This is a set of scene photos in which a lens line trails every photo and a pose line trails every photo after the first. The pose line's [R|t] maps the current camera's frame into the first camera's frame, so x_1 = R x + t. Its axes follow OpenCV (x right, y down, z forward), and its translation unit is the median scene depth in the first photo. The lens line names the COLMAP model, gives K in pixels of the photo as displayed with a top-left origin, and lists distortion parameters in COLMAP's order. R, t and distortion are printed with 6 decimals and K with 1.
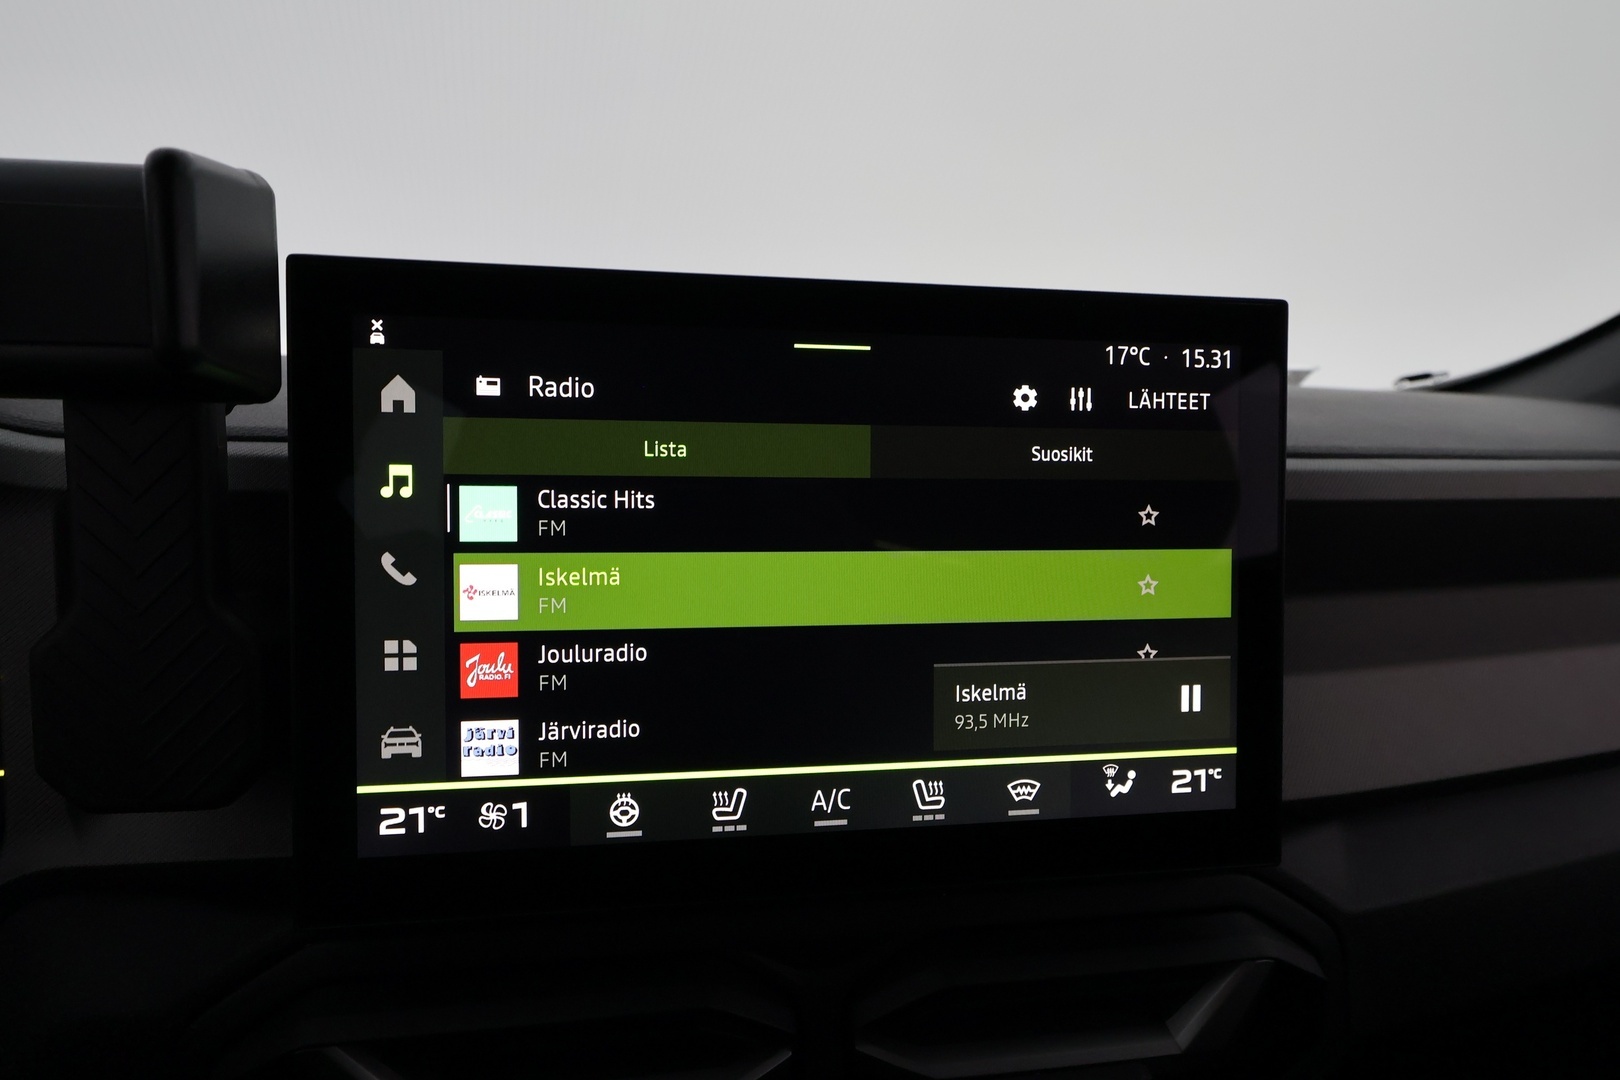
lens RADIAL K [[887.9, 0, 815.9], [0, 887.9, 544.6], [0, 0, 1]] dist [-0.000732, -0.001671]
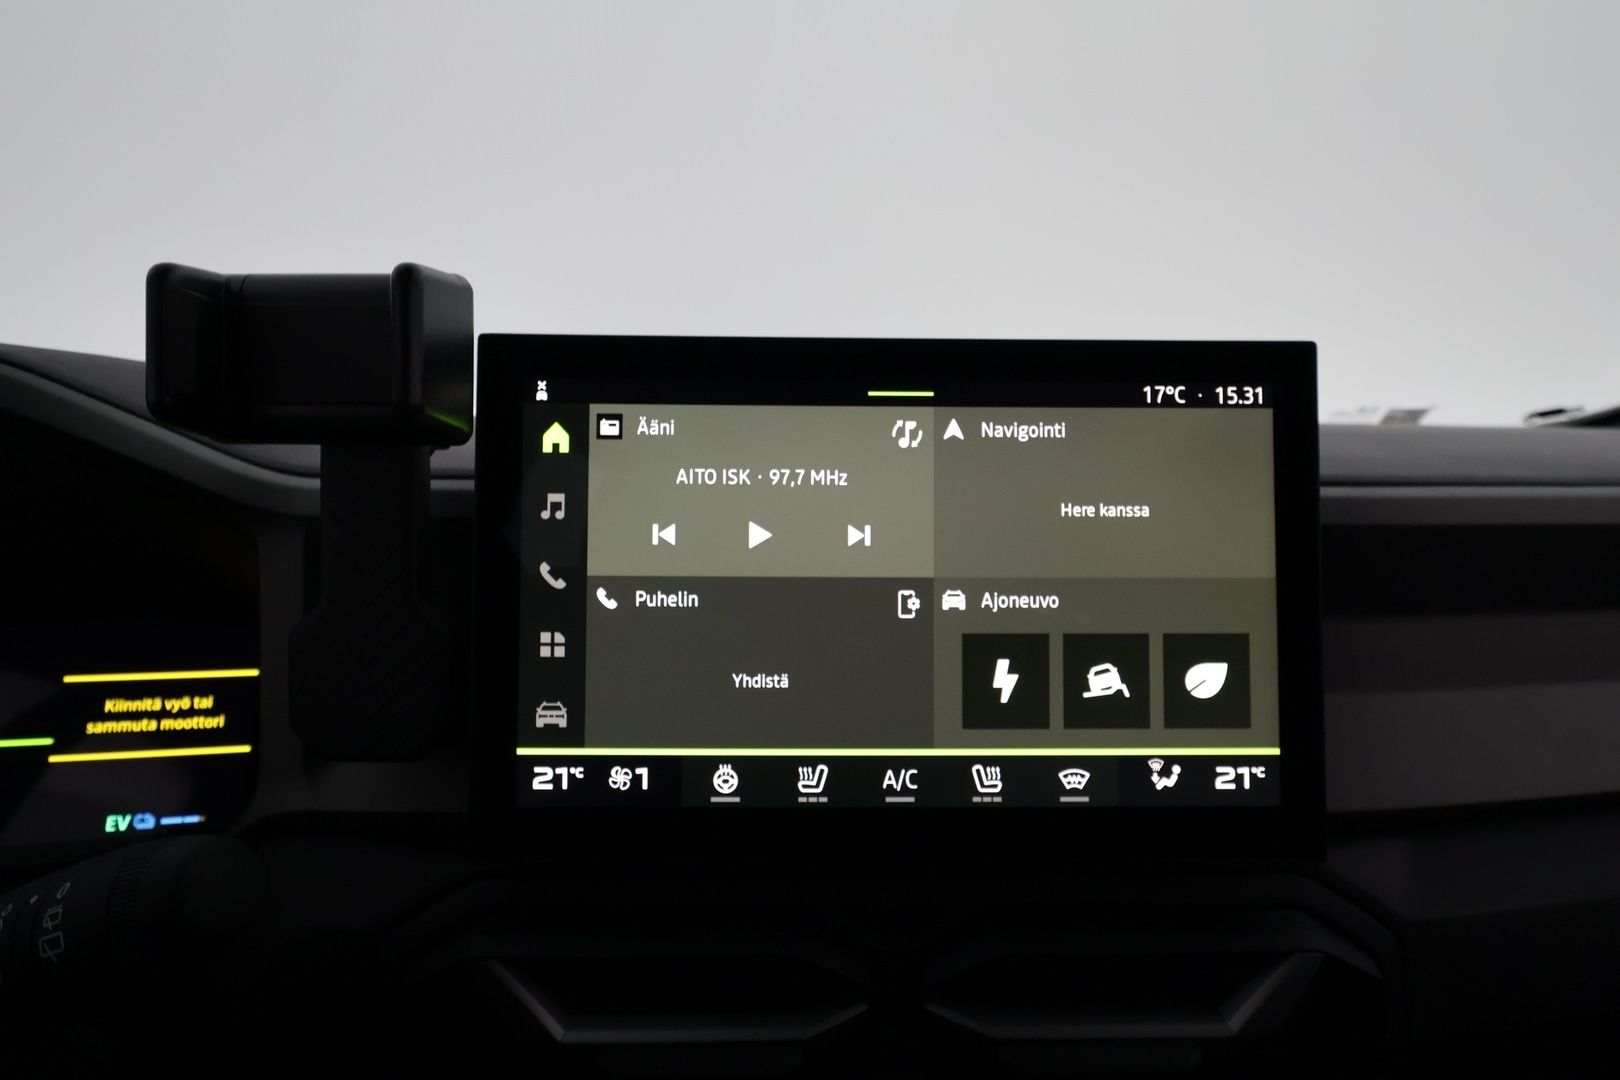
lens RADIAL K [[887.9, 0, 815.3], [0, 887.9, 542.4], [0, 0, 1]] dist [-0.000732, -0.001671]
pose [[0.989876, -0.002425, -0.141917, 0.071131], [-0.006365, 0.998090, -0.061445, 0.049787], [0.141795, 0.061727, 0.987970, -0.178084]]
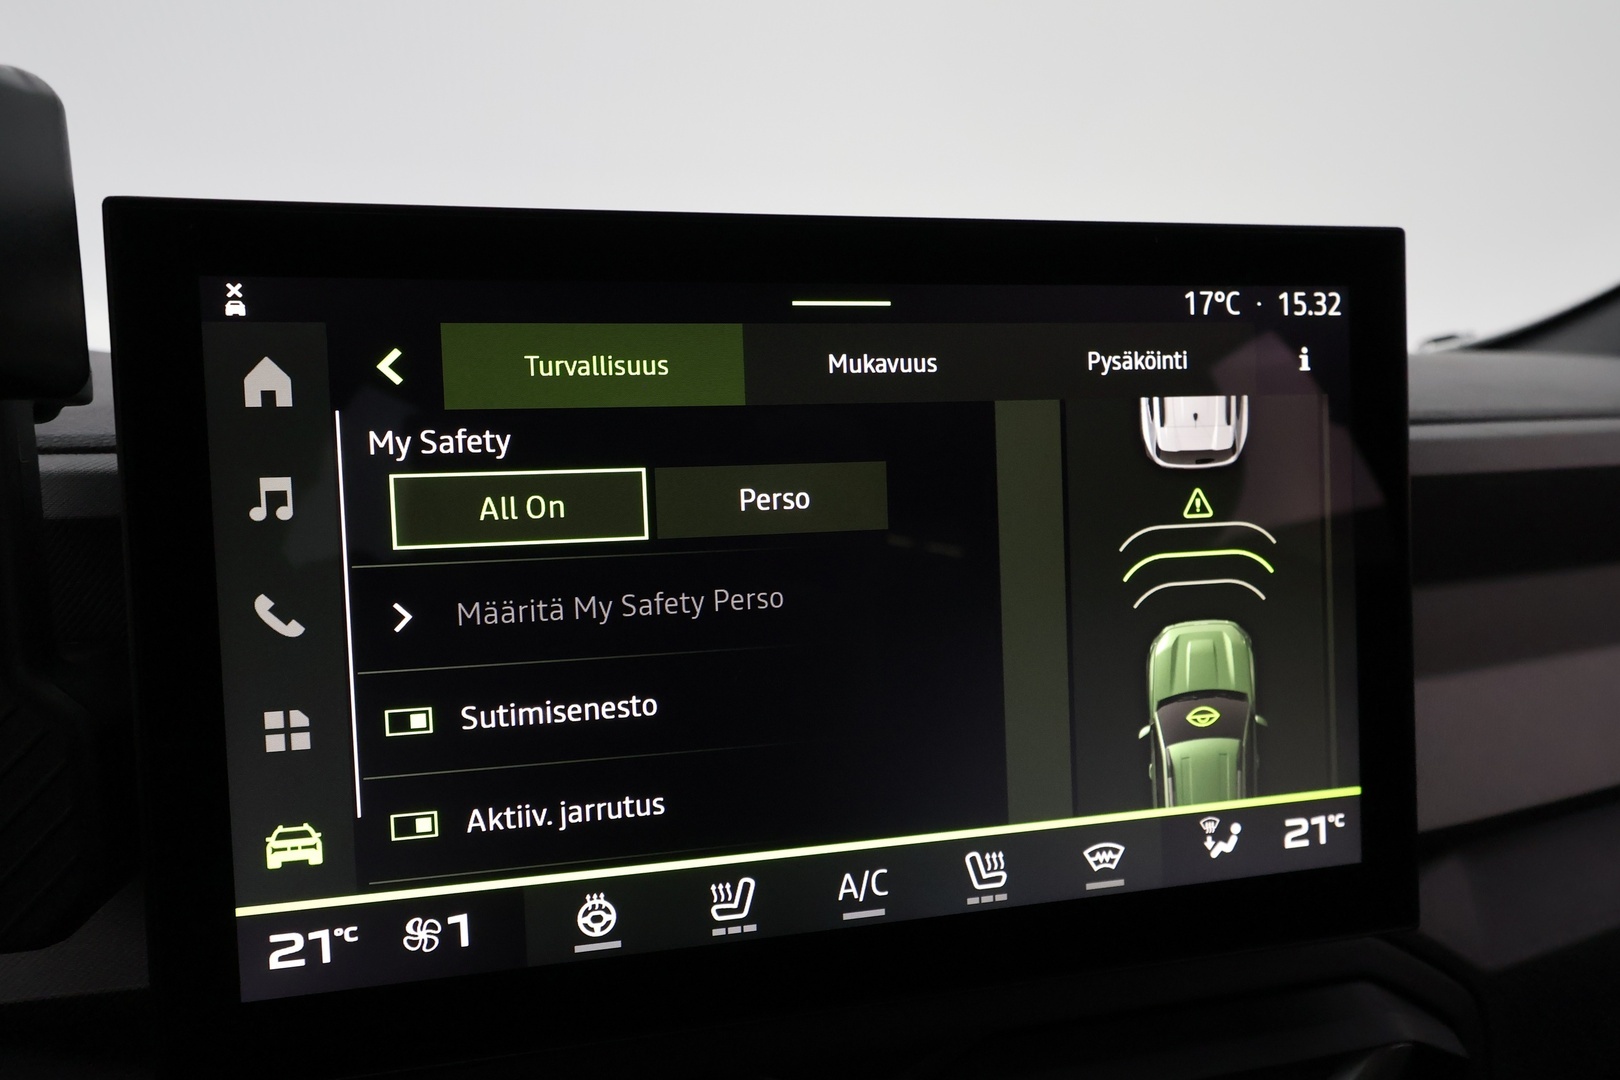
lens RADIAL K [[887.9, 0, 817.9], [0, 887.9, 536.5], [0, 0, 1]] dist [-0.000732, -0.001671]
pose [[0.999044, -0.039972, 0.017707, -0.023886], [0.039937, 0.999199, 0.002328, -0.020718], [-0.017785, -0.001619, 0.999841, 0.217354]]
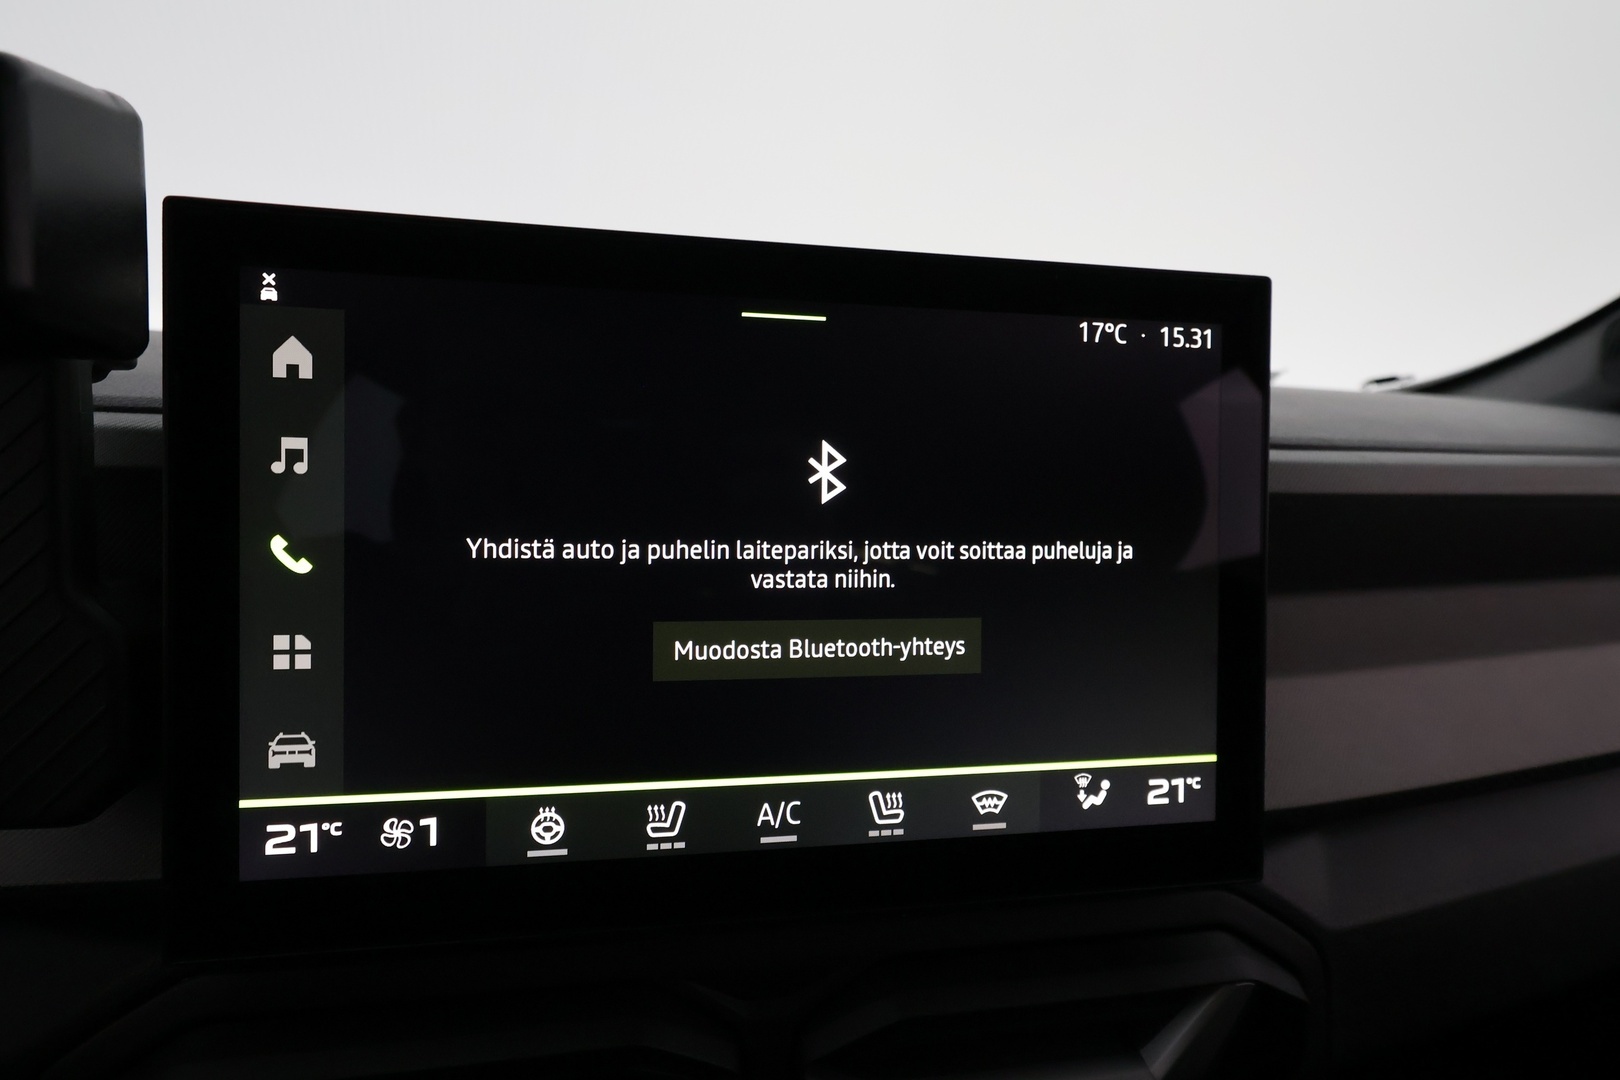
lens RADIAL K [[887.9, 0, 815.8], [0, 887.9, 537.9], [0, 0, 1]] dist [-0.000732, -0.001671]
pose [[0.999352, 0.007923, 0.035102, 0.020057], [-0.007522, 0.999905, -0.011528, 0.015348], [-0.035190, 0.011256, 0.999317, 0.085438]]
